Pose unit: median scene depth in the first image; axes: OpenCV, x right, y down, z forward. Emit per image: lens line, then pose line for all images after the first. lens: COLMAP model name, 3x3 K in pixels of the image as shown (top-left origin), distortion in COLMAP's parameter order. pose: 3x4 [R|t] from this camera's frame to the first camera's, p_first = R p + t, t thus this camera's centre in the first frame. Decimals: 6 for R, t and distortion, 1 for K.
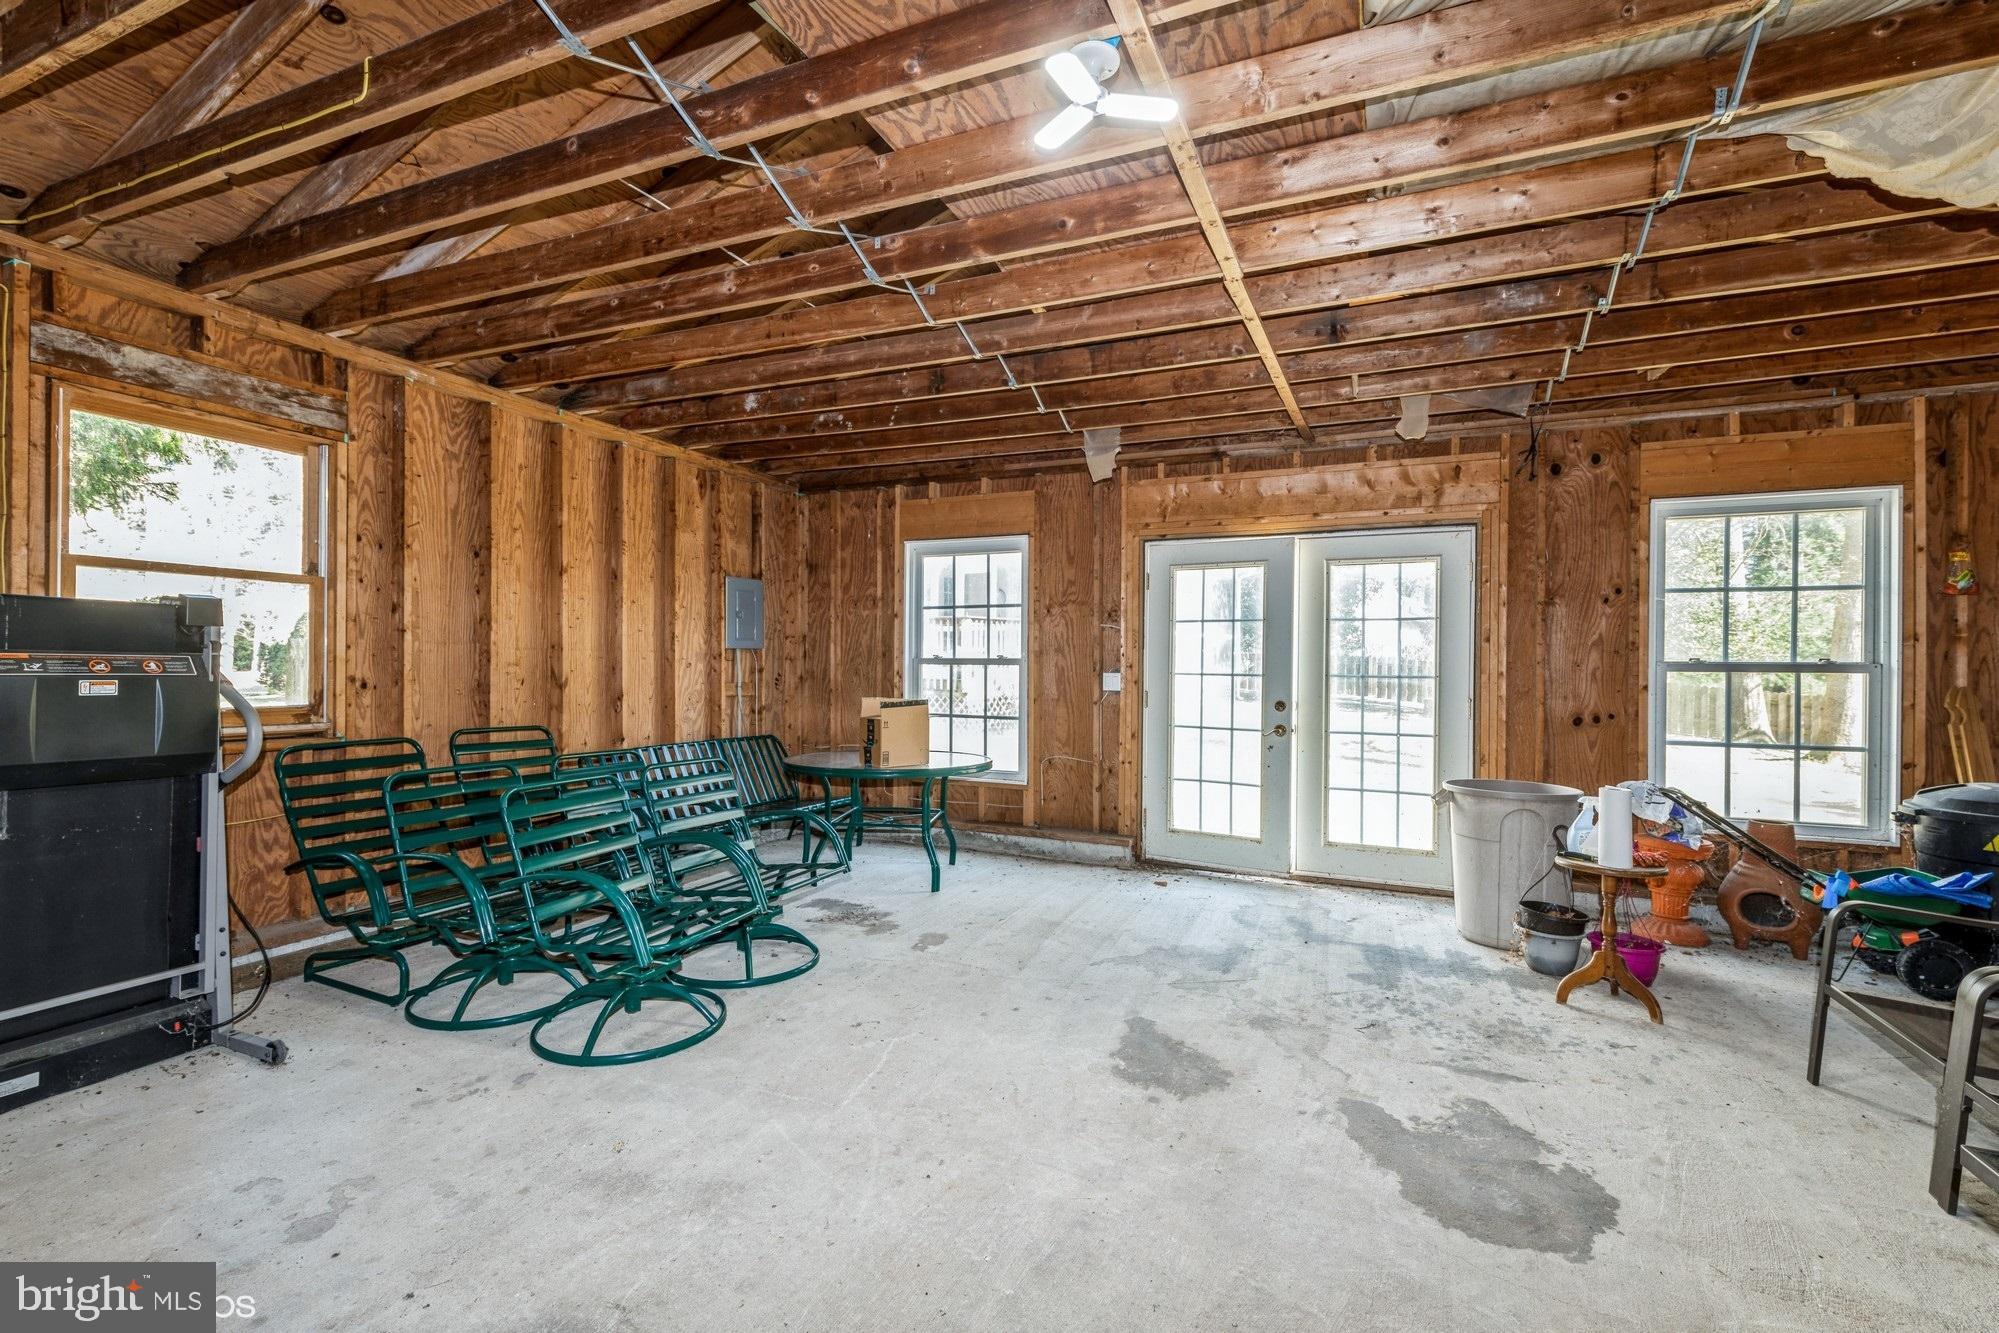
lens RADIAL K [[874.2, 0, 999.5], [0, 874.2, 666.5], [0, 0, 1]] dist [-0.000377, -0.000039]
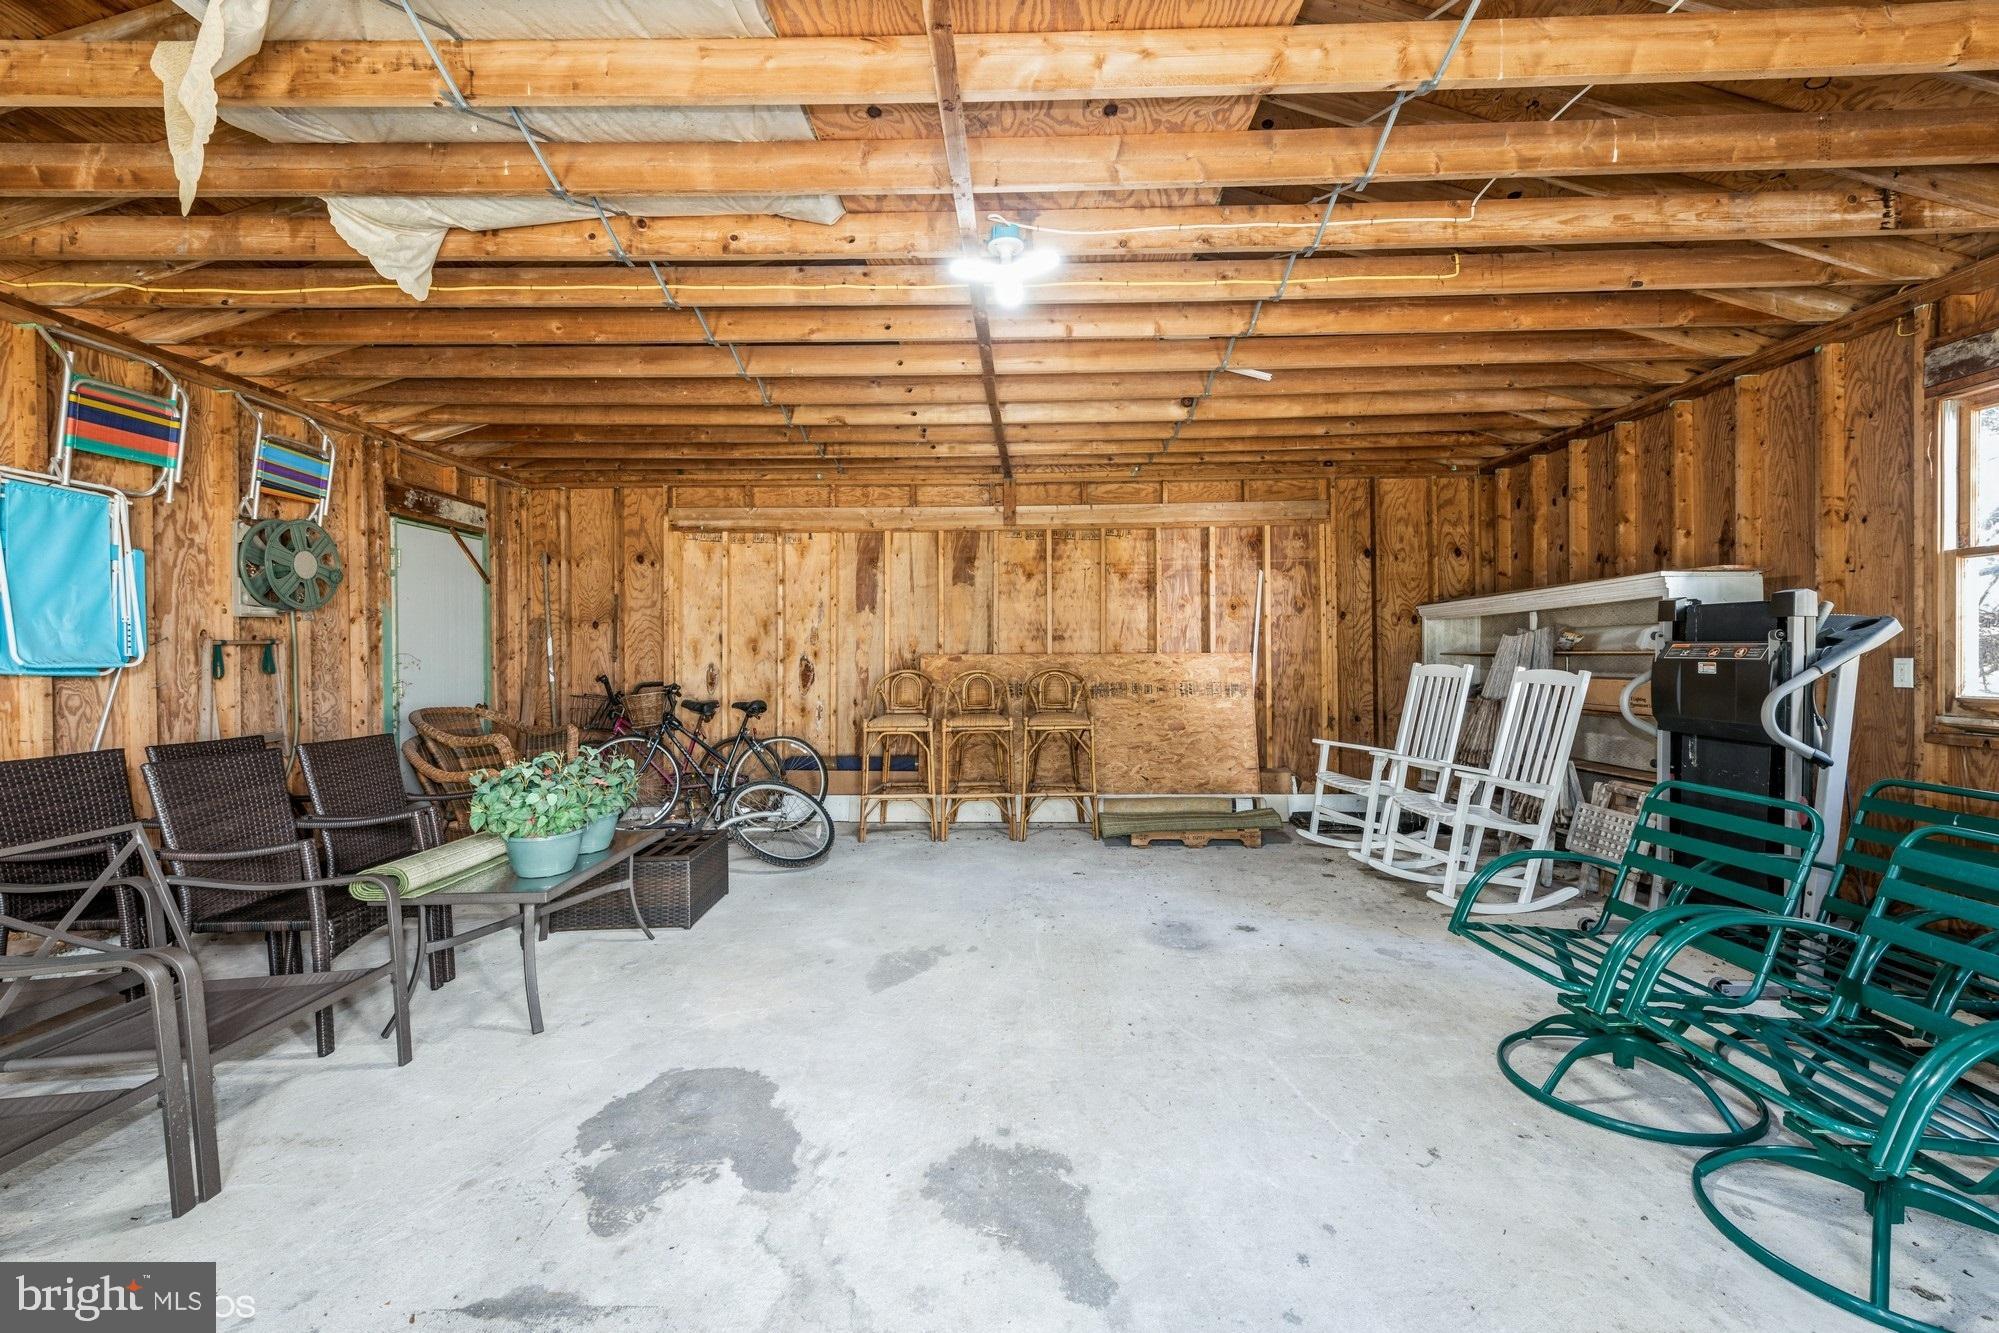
lens RADIAL K [[874.2, 0, 999.5], [0, 874.2, 666.5], [0, 0, 1]] dist [-0.000377, -0.000039]
pose [[-0.926156, 0.001805, -0.377136, 0.523982], [-0.004105, 0.999881, 0.014866, 0.006674], [0.377118, 0.015316, -0.926039, 1.843188]]
